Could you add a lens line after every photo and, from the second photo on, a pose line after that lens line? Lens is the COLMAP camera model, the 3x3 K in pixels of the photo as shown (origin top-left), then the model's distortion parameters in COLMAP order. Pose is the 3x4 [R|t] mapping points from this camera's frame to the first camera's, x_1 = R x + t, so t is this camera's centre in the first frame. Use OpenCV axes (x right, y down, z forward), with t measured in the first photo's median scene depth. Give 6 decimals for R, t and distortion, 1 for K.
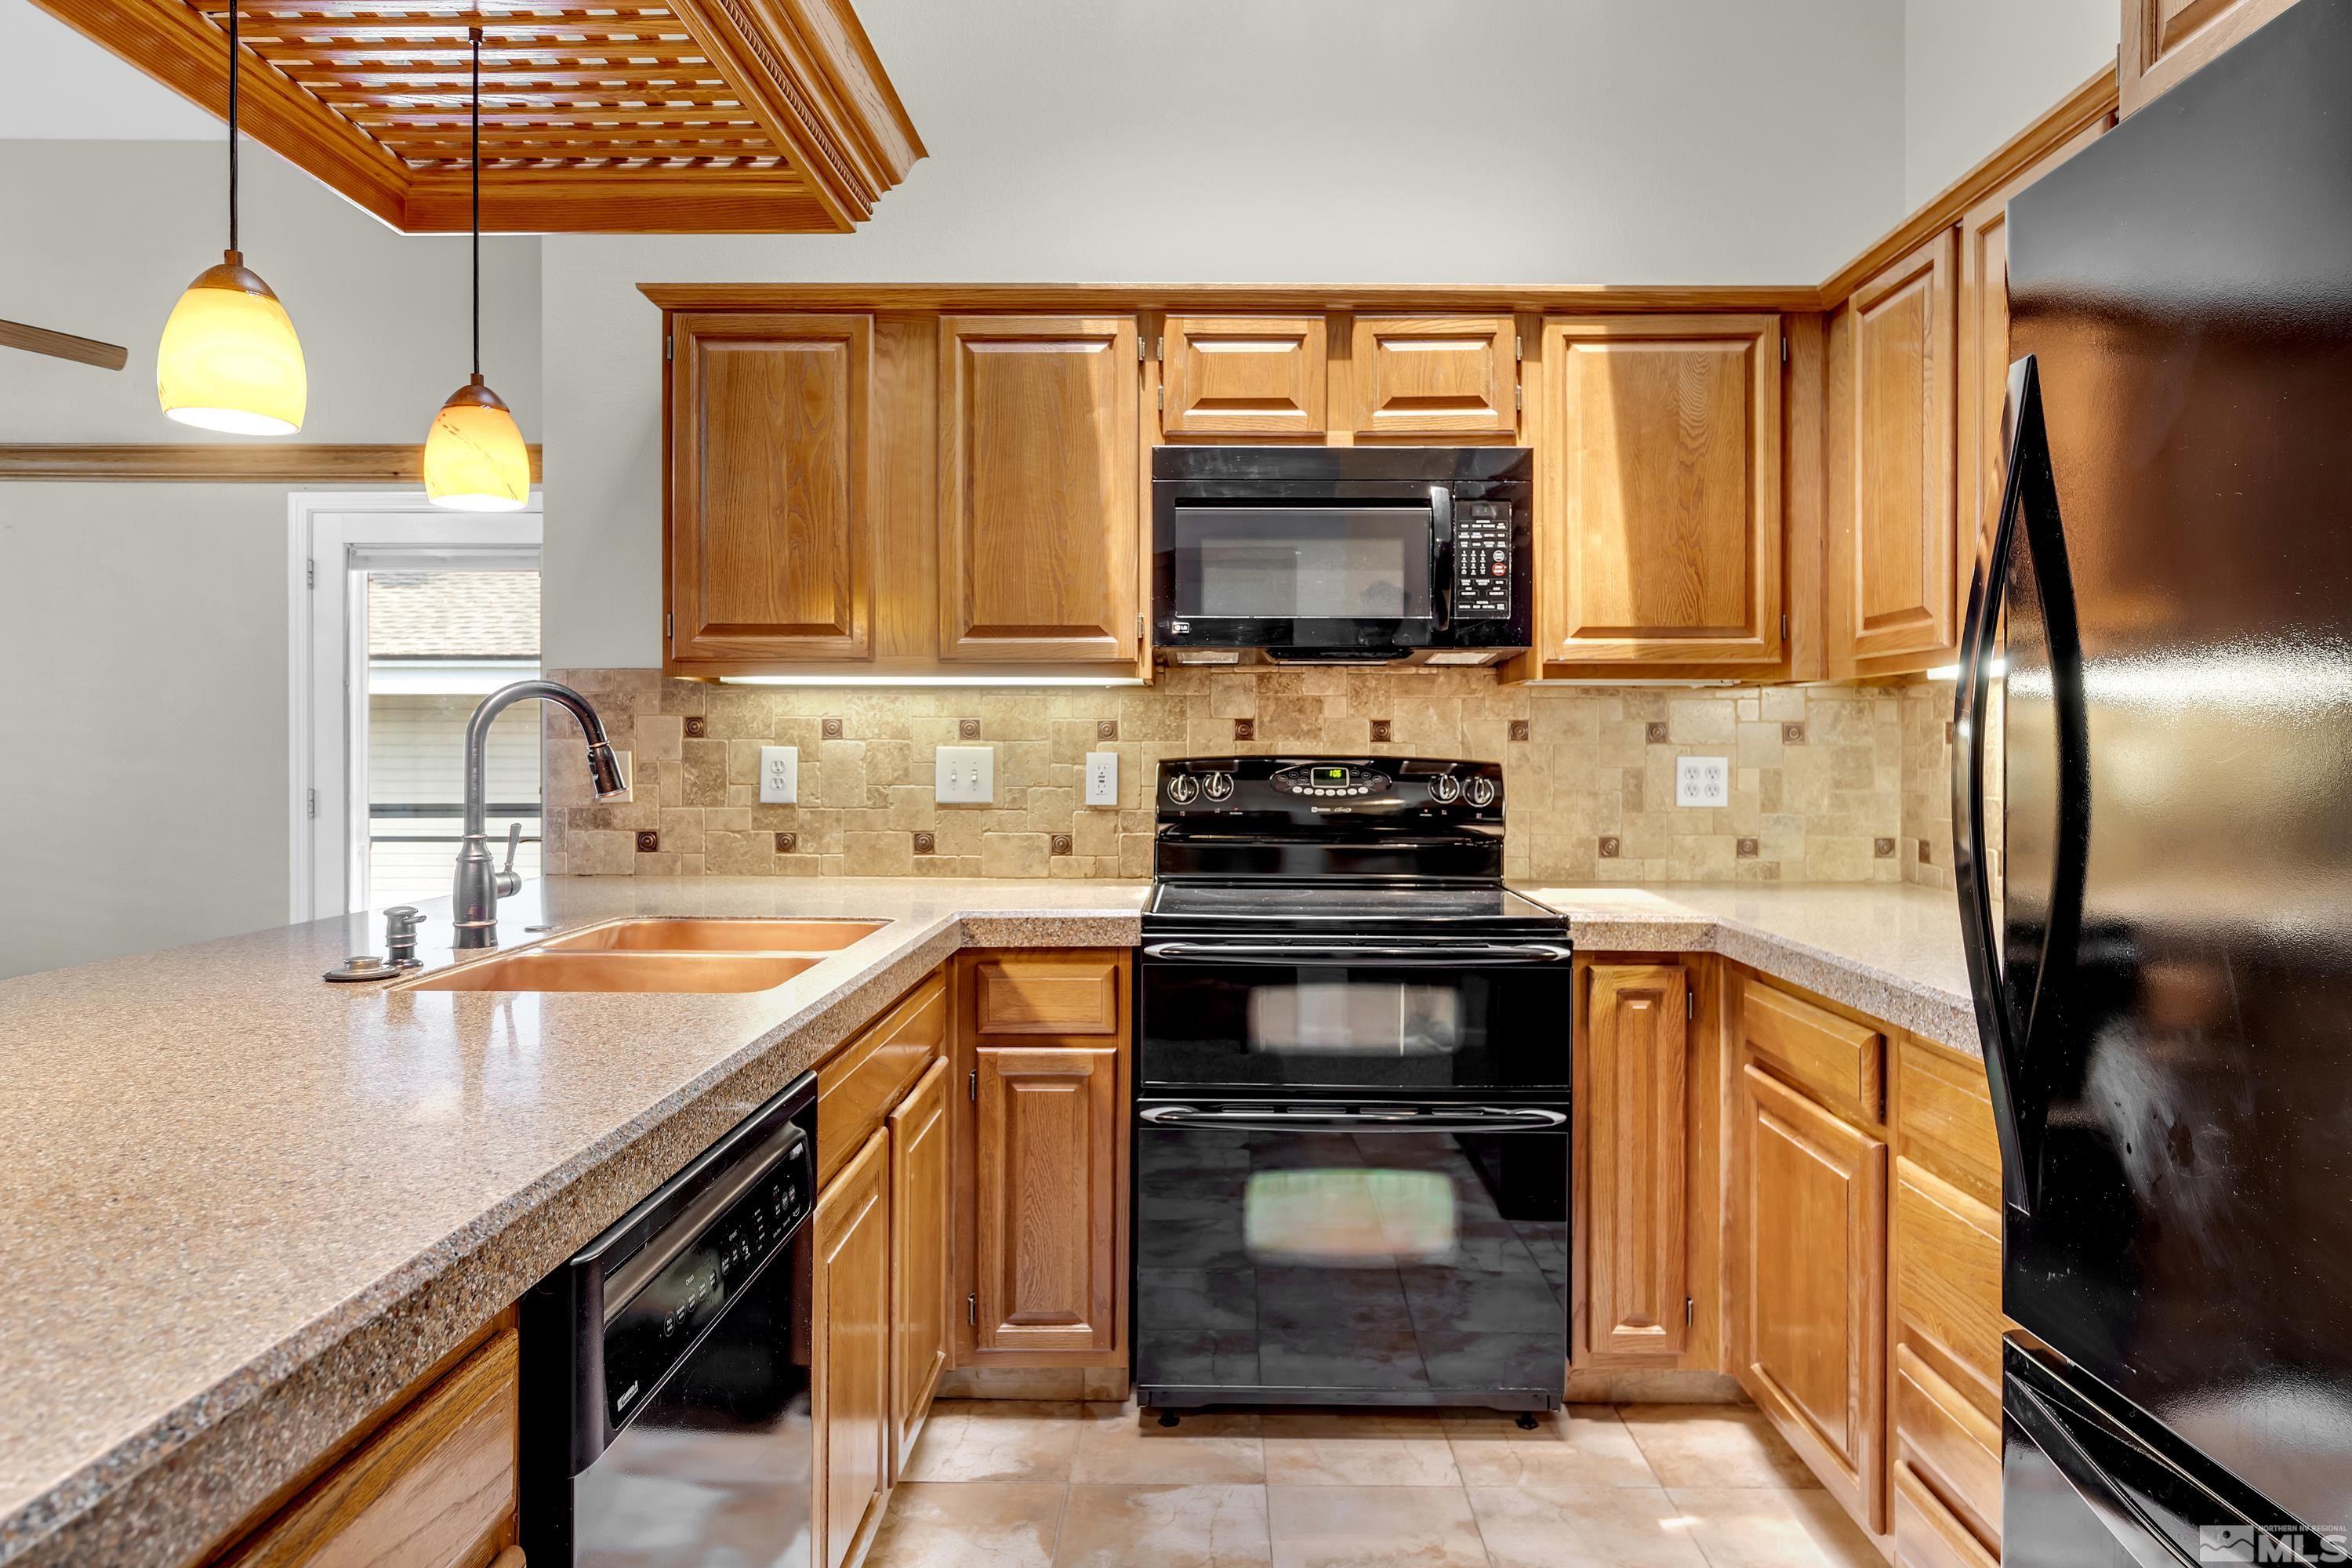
lens RADIAL K [[1413.4, 0, 1206.7], [0, 1413.4, 757.4], [0, 0, 1]] dist [0.002848, 0.000826]
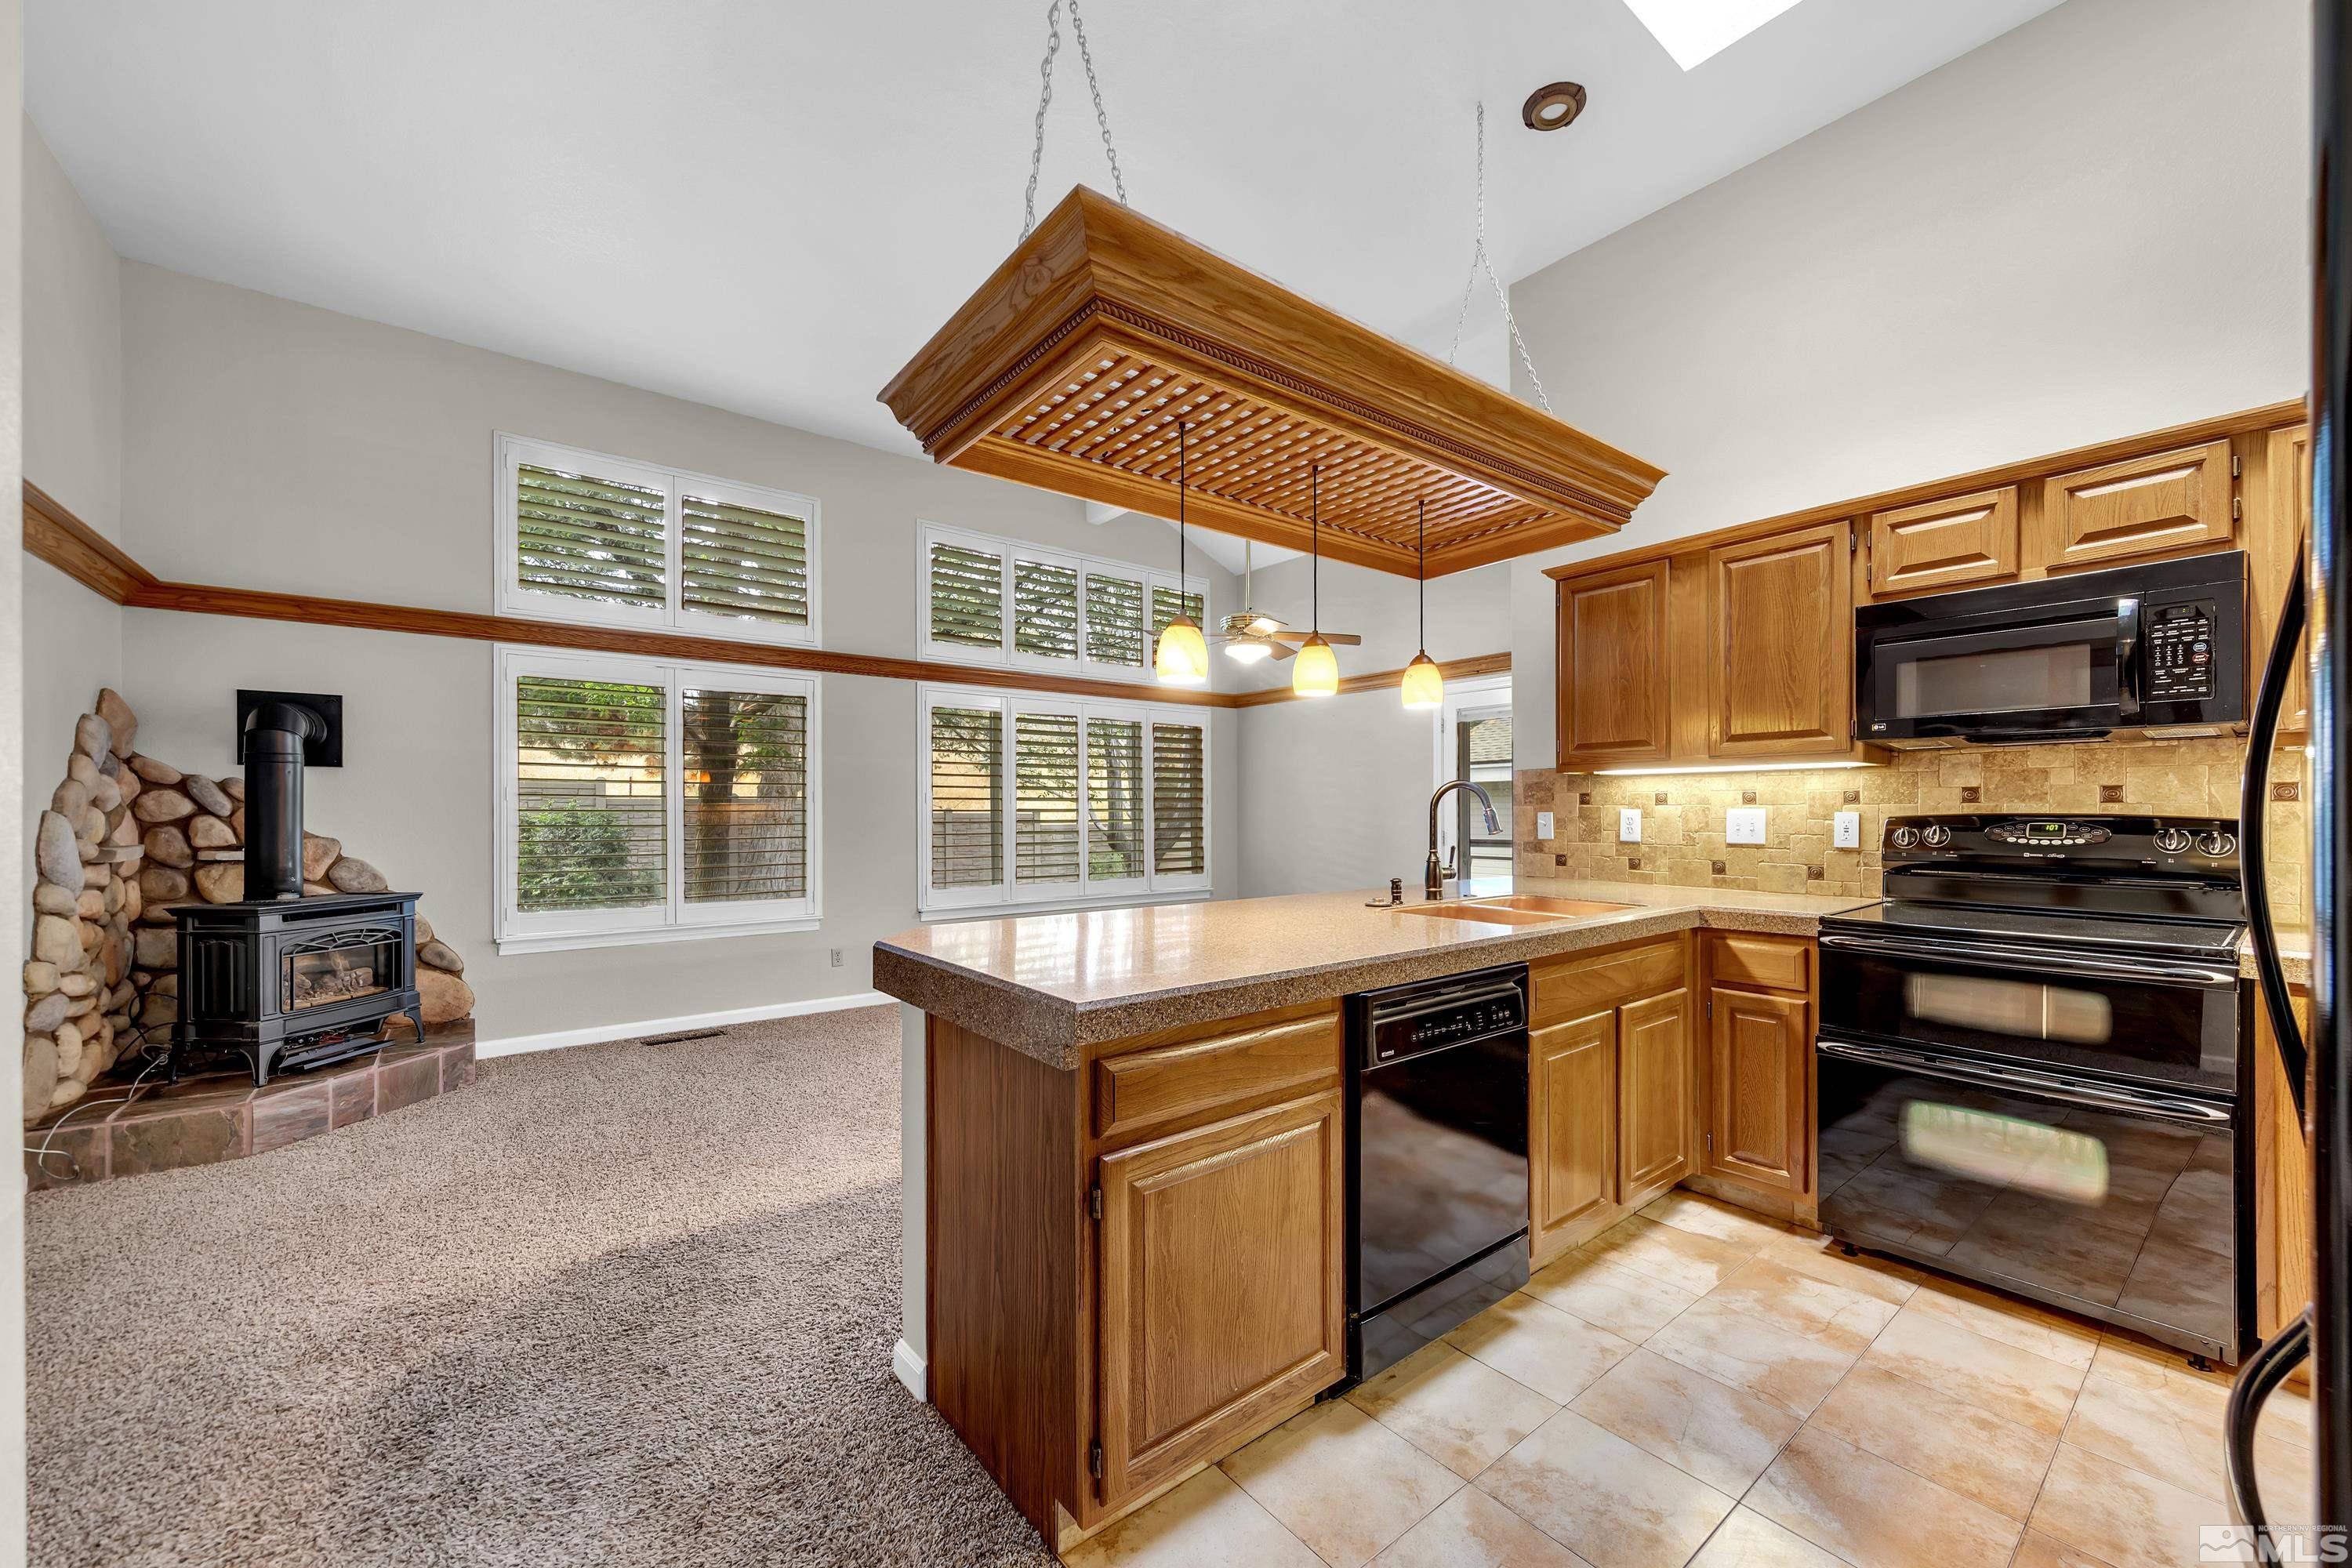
lens RADIAL K [[903.7, 0, 1208.6], [0, 903.7, 815.4], [0, 0, 1]] dist [0.003143, 0.000051]
pose [[0.632308, -0.000375, -0.774717, 0.251388], [-0.000352, 1.000000, -0.000770, 0.001115], [0.774717, 0.000760, 0.632308, -0.126623]]
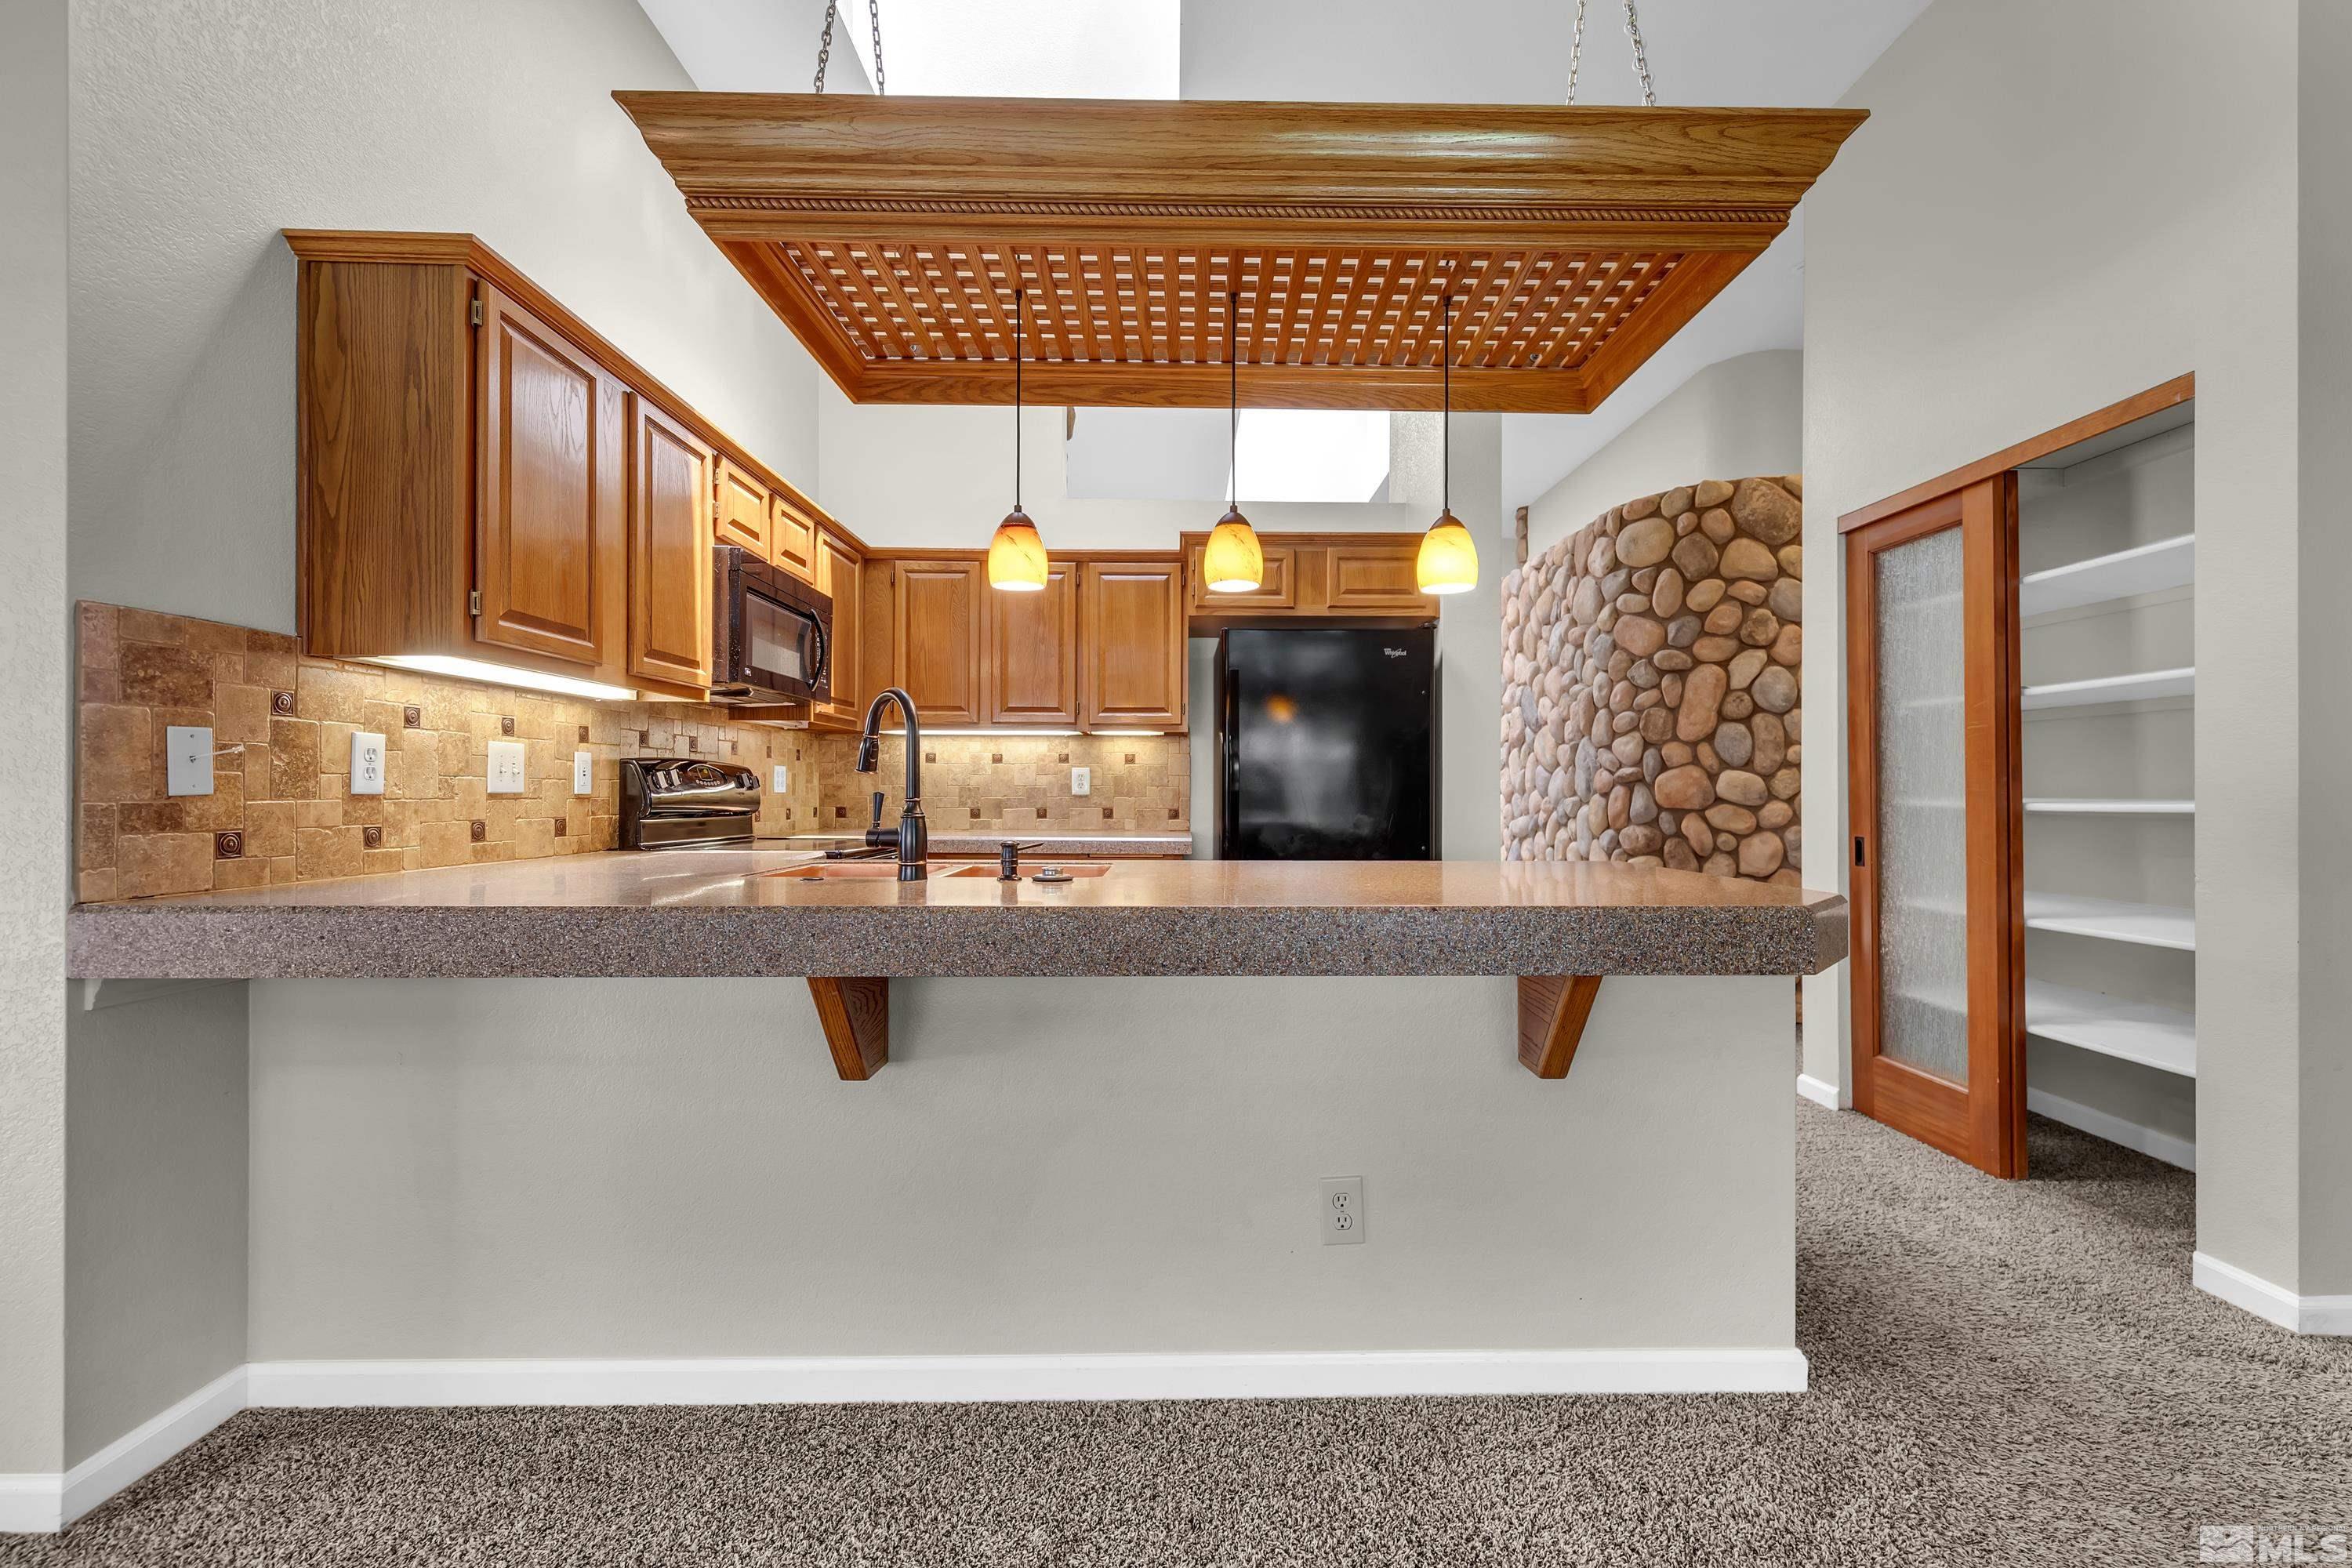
lens RADIAL K [[986.2, 0, 1210.7], [0, 986.2, 789.6], [0, 0, 1]] dist [0.003757, -0.000255]
pose [[-0.035116, -0.001920, 0.999381, -1.013531], [-0.000643, 0.999998, 0.001898, 0.029173], [-0.999383, -0.000576, -0.035117, 0.504393]]
